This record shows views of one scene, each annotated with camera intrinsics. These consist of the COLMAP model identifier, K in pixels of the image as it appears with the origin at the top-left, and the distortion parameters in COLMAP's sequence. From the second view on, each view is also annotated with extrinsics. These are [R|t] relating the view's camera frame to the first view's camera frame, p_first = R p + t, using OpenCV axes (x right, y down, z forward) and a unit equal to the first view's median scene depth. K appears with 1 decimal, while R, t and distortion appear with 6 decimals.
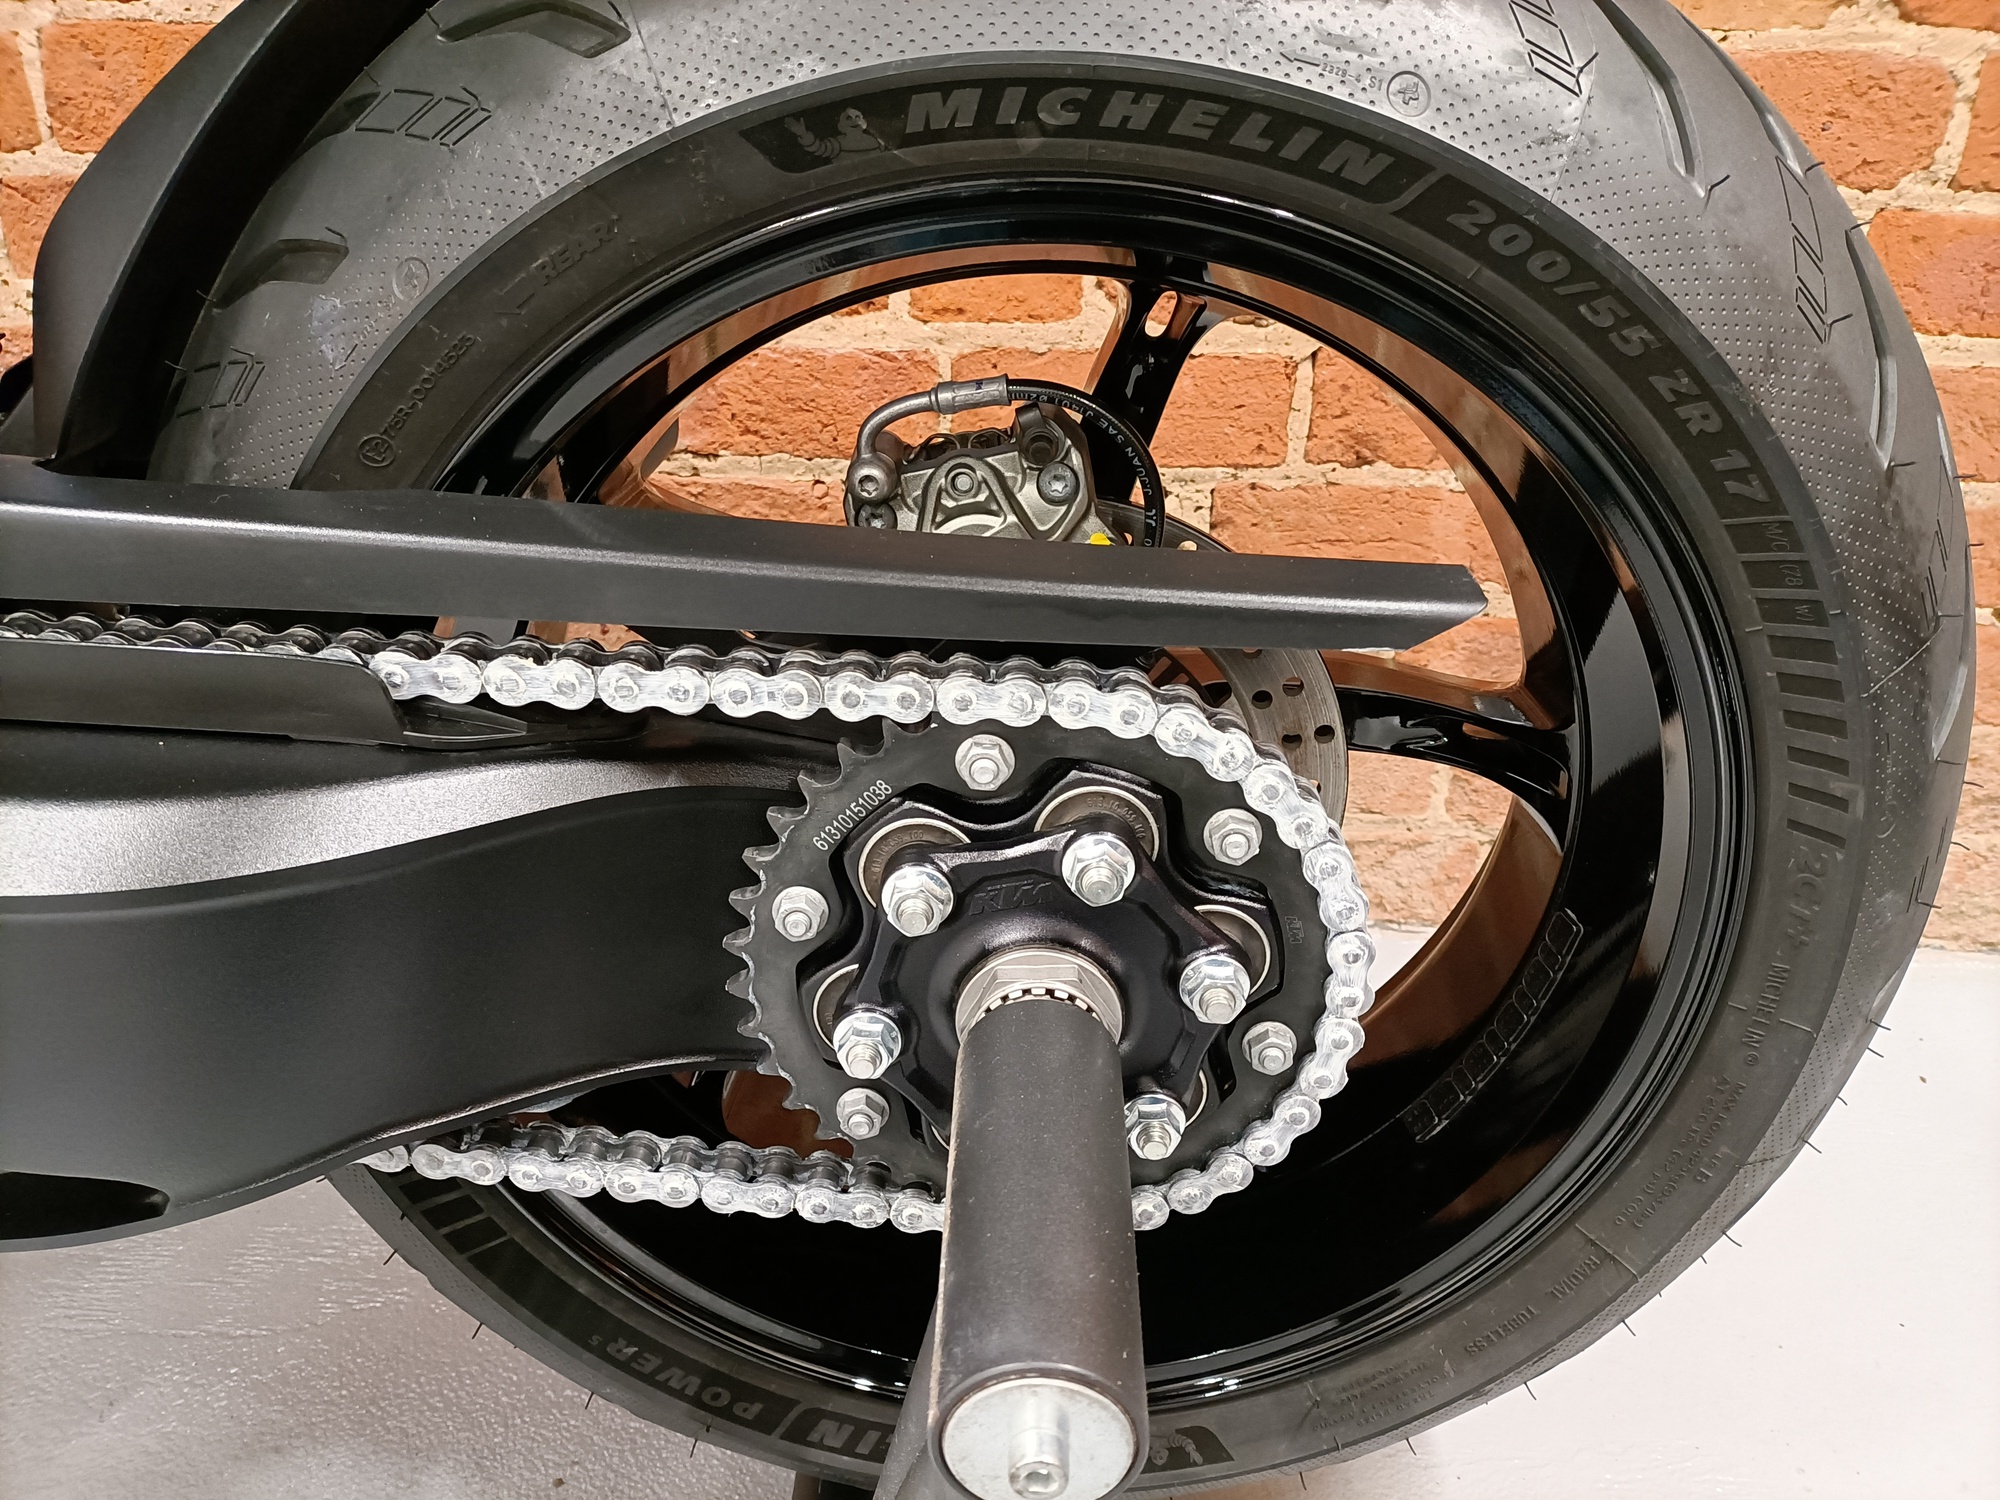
lens RADIAL K [[1445.6, 0, 953.4], [0, 1445.6, 773.0], [0, 0, 1]] dist [0.032488, -0.054814]
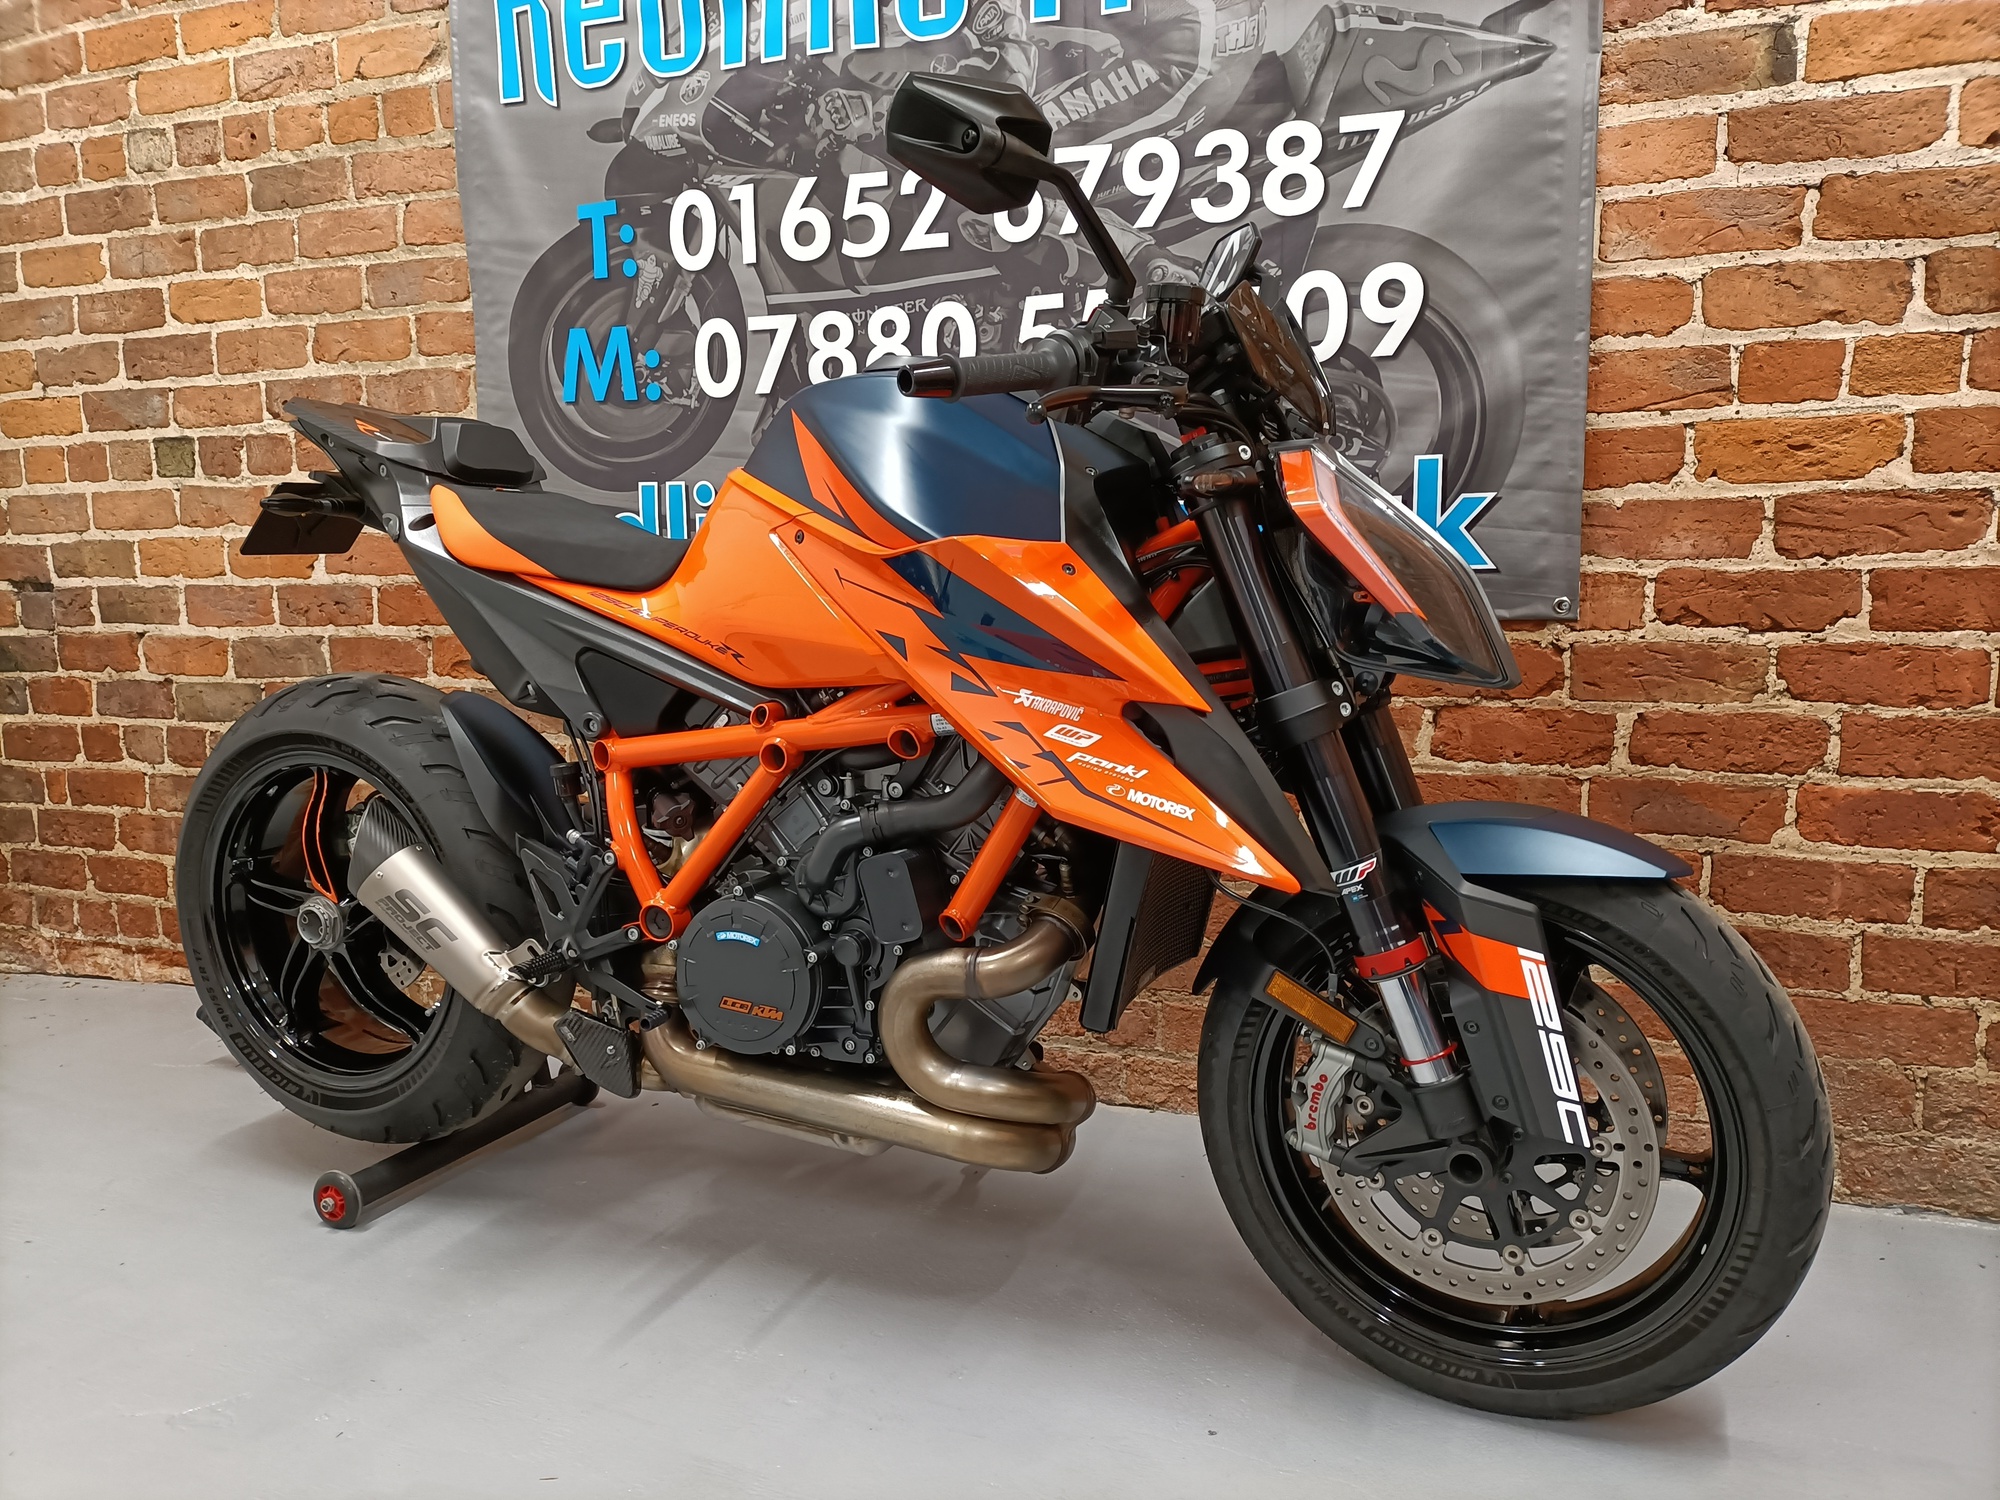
lens RADIAL K [[1513.7, 0, 1002.0], [0, 1513.7, 747.4], [0, 0, 1]] dist [0.040817, -0.046953]
pose [[0.950148, 0.015975, -0.311390, 0.537279], [-0.118770, 0.941939, -0.314079, 0.784208], [0.288292, 0.335405, 0.896878, -2.698617]]
